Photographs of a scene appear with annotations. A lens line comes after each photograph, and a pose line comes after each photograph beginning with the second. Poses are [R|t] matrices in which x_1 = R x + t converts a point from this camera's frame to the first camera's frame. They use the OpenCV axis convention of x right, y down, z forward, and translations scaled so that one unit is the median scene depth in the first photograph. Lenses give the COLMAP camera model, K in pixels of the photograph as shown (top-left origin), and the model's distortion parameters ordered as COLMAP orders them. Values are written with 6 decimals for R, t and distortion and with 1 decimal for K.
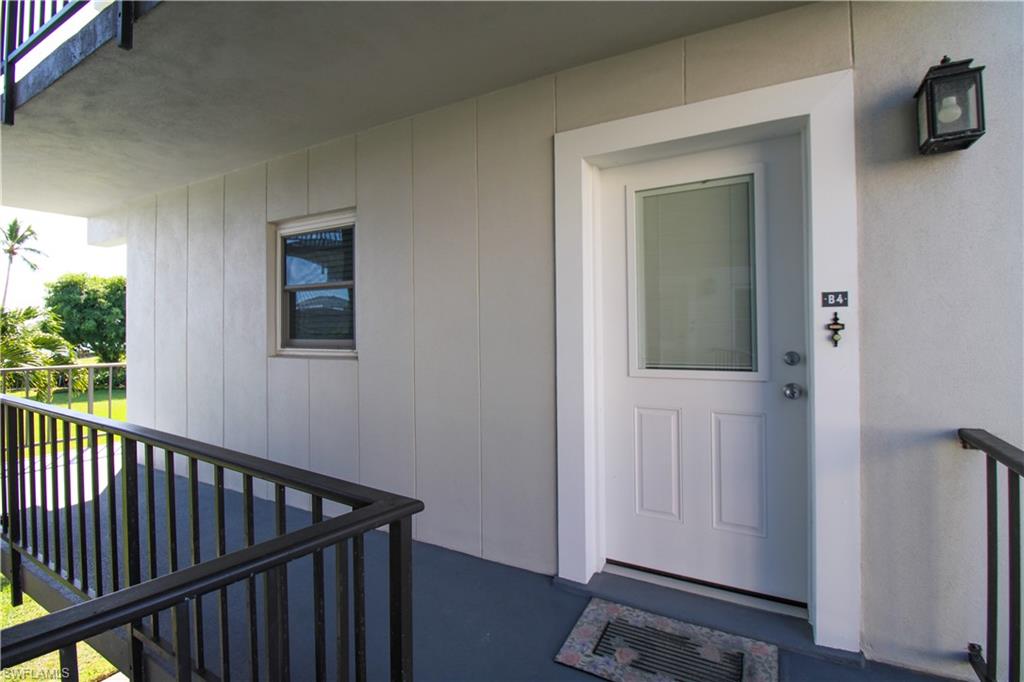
lens RADIAL K [[473.6, 0, 512.0], [0, 473.6, 327.7], [0, 0, 1]] dist [-0.000978, -0.011940]
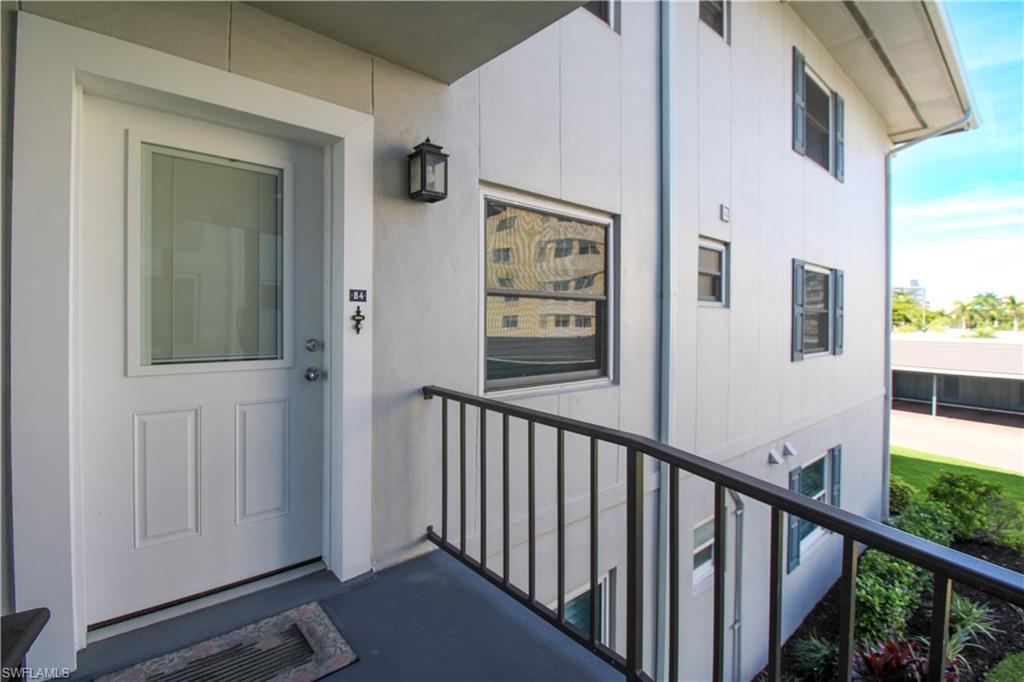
lens RADIAL K [[473.6, 0, 512.0], [0, 473.6, 327.7], [0, 0, 1]] dist [-0.000978, -0.011940]
pose [[0.343897, 0.001669, 0.939006, -0.324728], [-0.017032, 0.999845, 0.004461, 0.010836], [-0.938853, -0.017527, 0.343872, 0.176826]]
